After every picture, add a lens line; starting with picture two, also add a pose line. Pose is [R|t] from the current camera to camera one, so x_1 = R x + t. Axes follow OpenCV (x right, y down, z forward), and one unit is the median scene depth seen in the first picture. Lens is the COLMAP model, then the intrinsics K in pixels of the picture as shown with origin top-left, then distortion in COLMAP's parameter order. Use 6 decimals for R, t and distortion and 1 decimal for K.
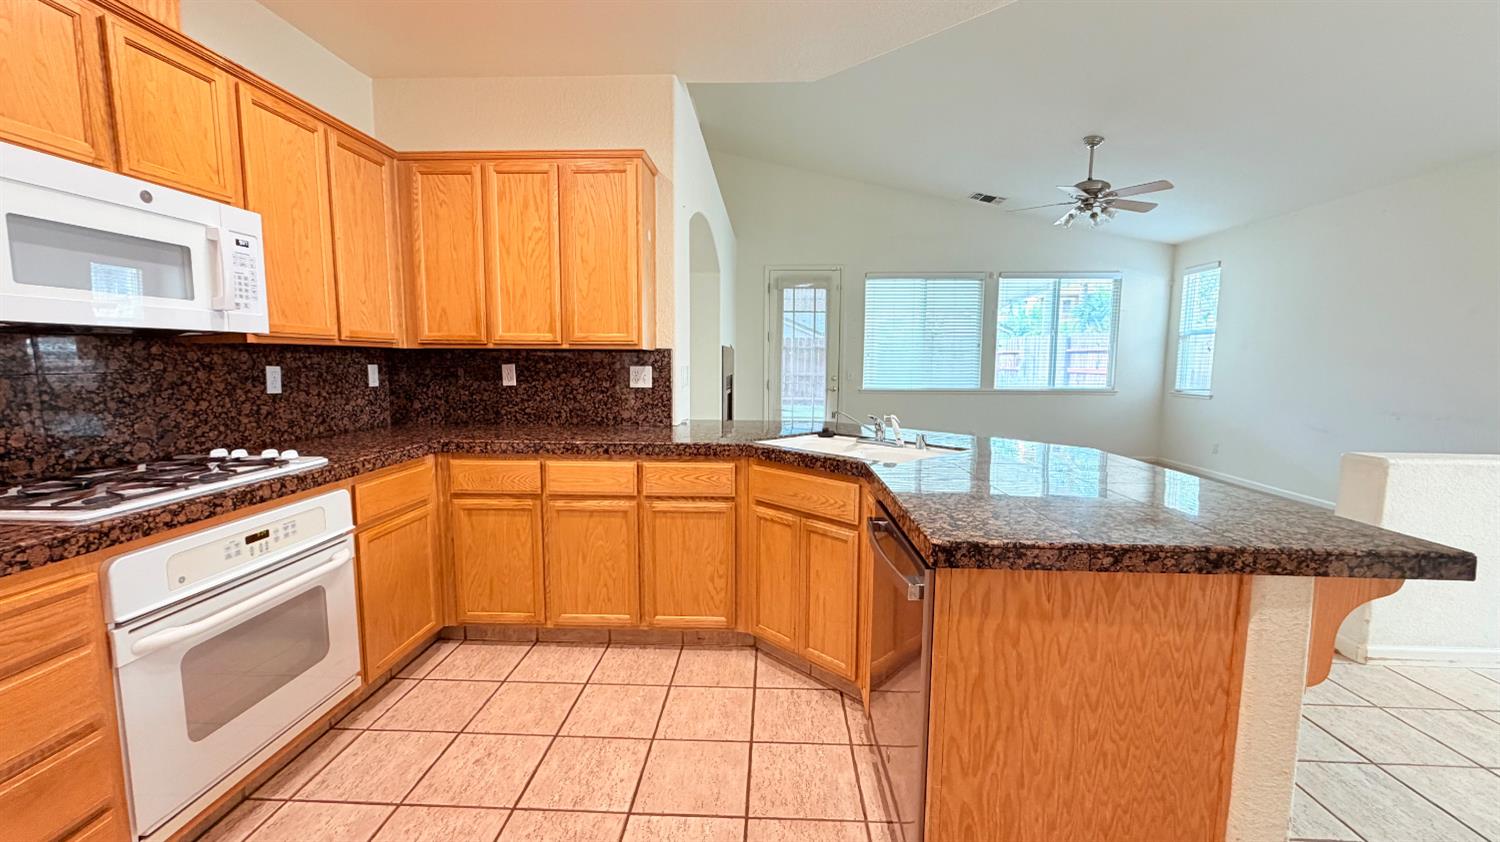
lens RADIAL K [[597.7, 0, 748.5], [0, 597.7, 420.6], [0, 0, 1]] dist [0.001323, -0.000386]
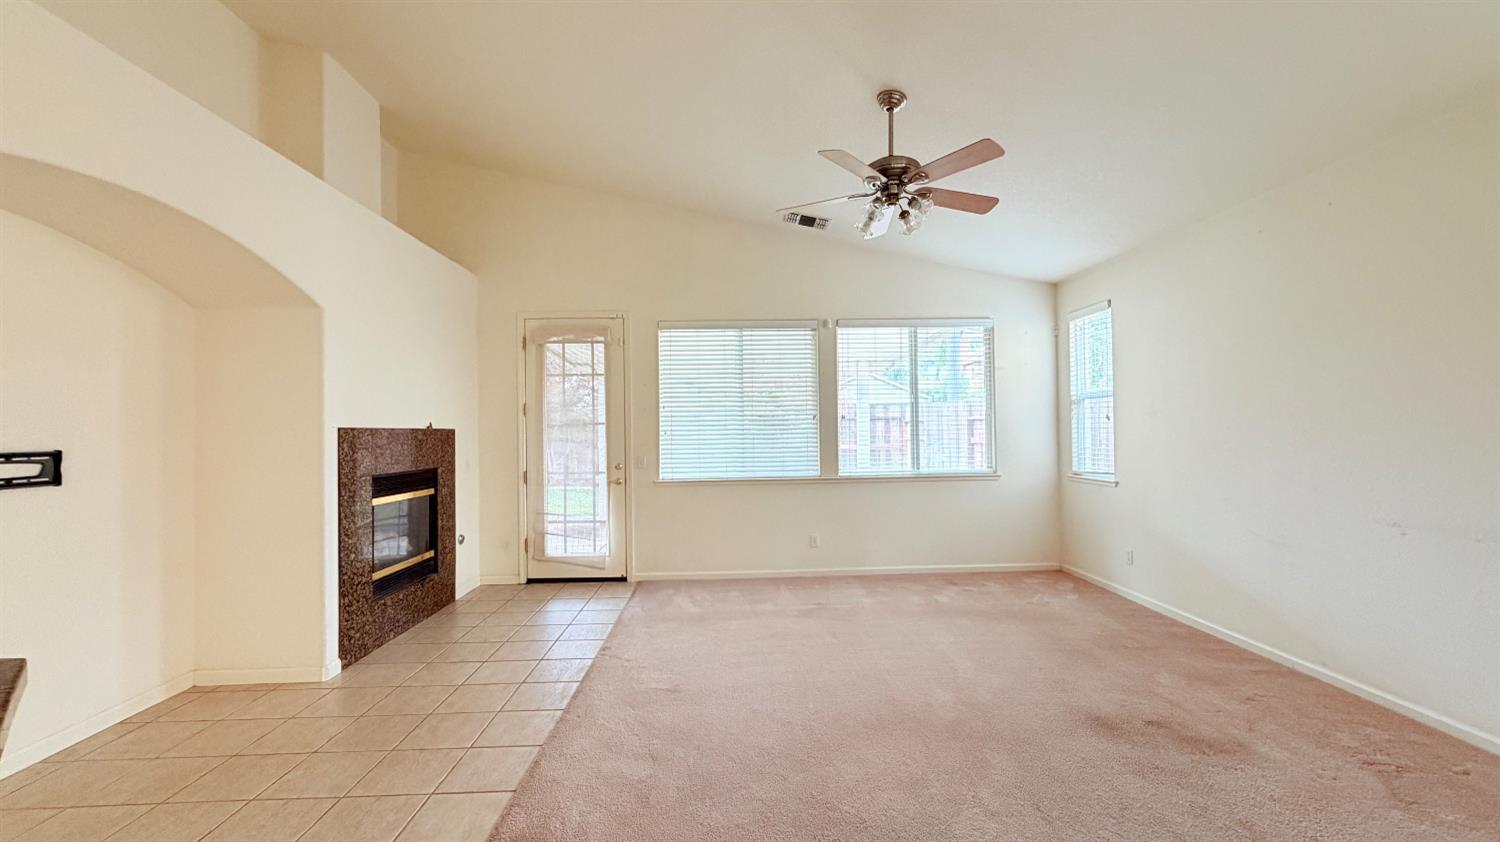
lens RADIAL K [[597.7, 0, 748.3], [0, 597.7, 422.1], [0, 0, 1]] dist [0.001323, -0.000386]
pose [[0.996550, -0.017403, 0.081146, 0.611901], [0.026470, 0.993351, -0.112039, -0.098969], [-0.078657, 0.113800, 0.990385, 0.700572]]
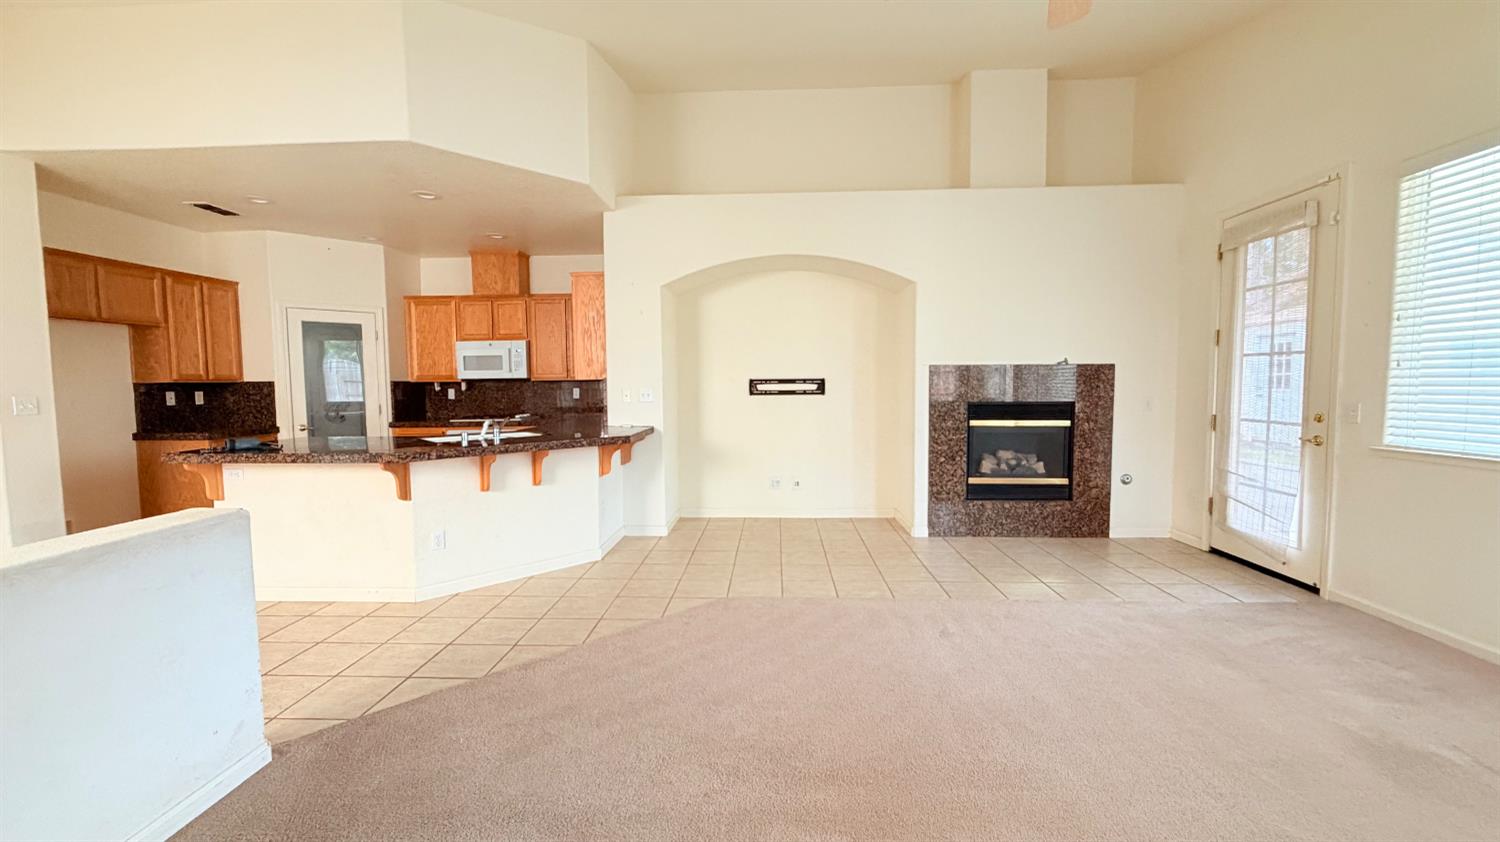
lens RADIAL K [[597.7, 0, 746.5], [0, 597.7, 420.6], [0, 0, 1]] dist [0.001323, -0.000386]
pose [[-0.002951, 0.058668, -0.998273, 1.539175], [-0.090851, 0.994133, 0.058693, -0.139565], [0.995860, 0.090867, 0.002397, 1.428134]]
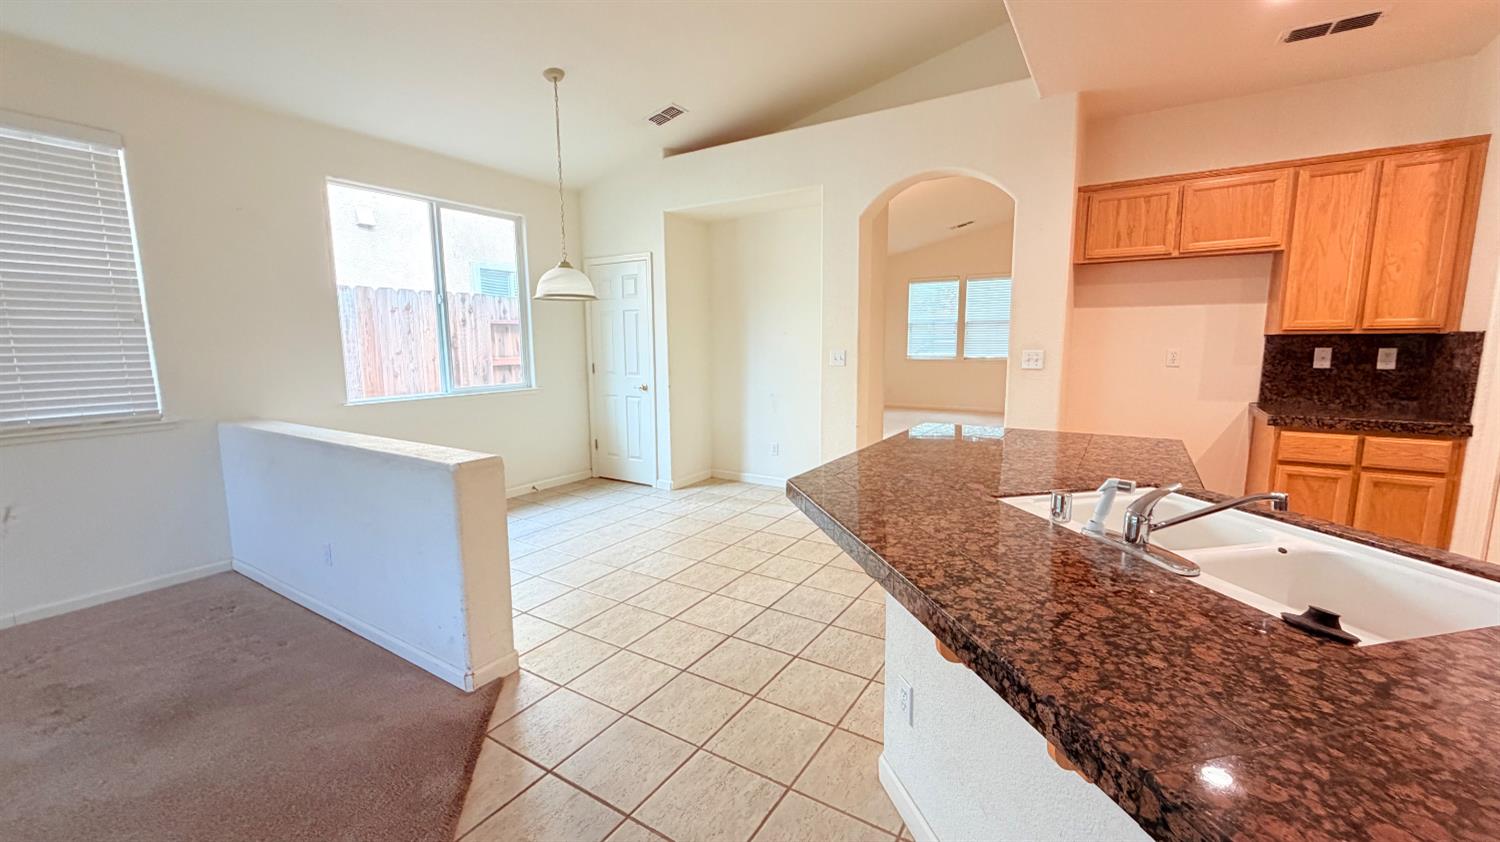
lens RADIAL K [[597.7, 0, 745.1], [0, 597.7, 419.3], [0, 0, 1]] dist [0.001323, -0.000386]
pose [[-0.862933, -0.067020, 0.500854, 0.224532], [0.053372, 0.973534, 0.222224, -0.148773], [-0.502492, 0.218496, -0.836518, 1.304563]]
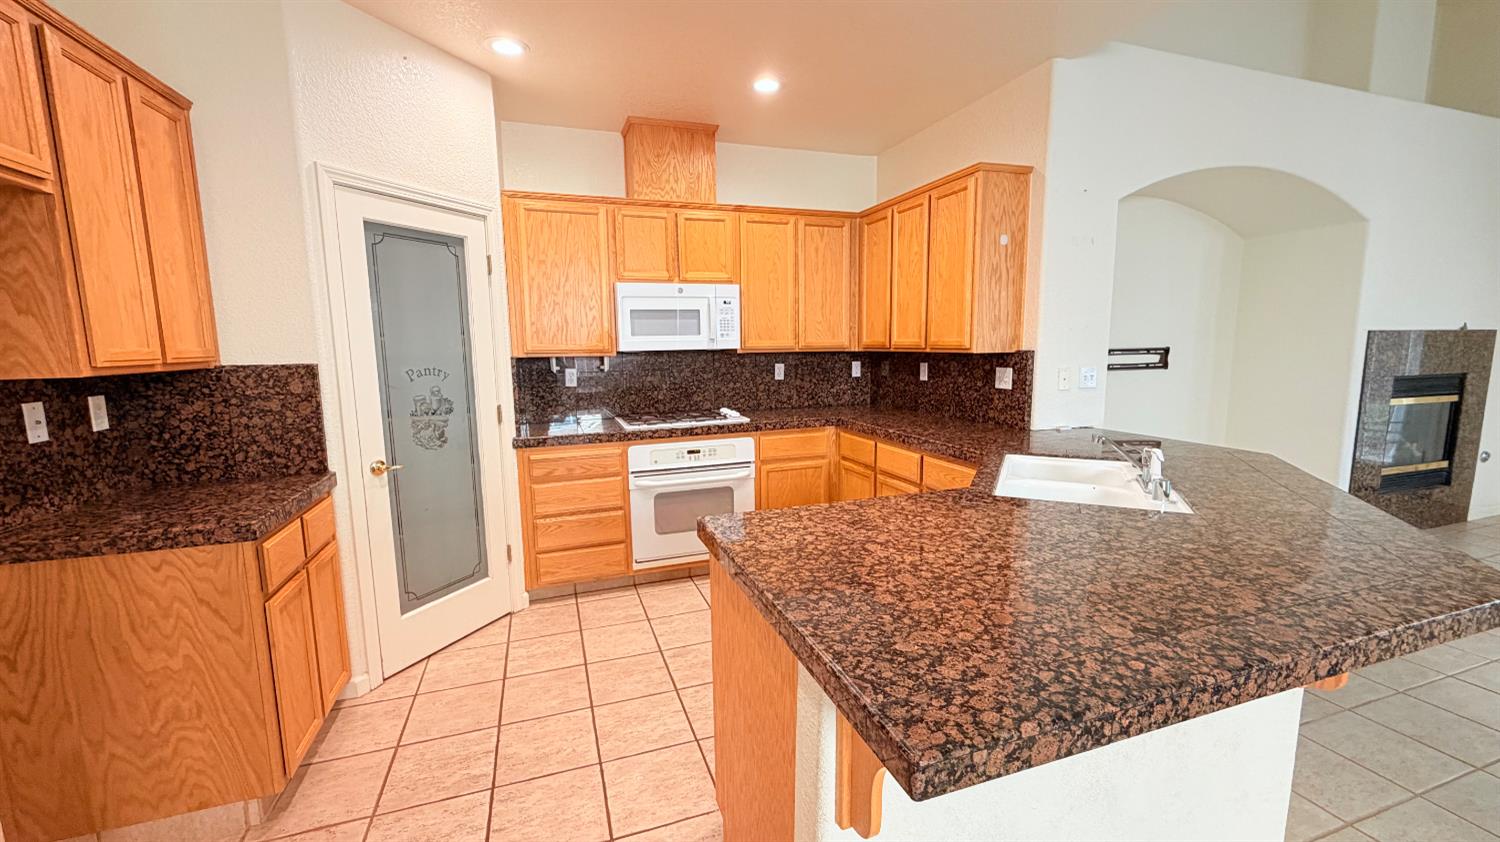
lens RADIAL K [[597.7, 0, 747.3], [0, 597.7, 423.8], [0, 0, 1]] dist [0.001323, -0.000386]
pose [[0.367055, 0.115714, -0.922974, 0.624047], [-0.077575, 0.992584, 0.093590, -0.058940], [0.926959, 0.037247, 0.373309, 0.224511]]
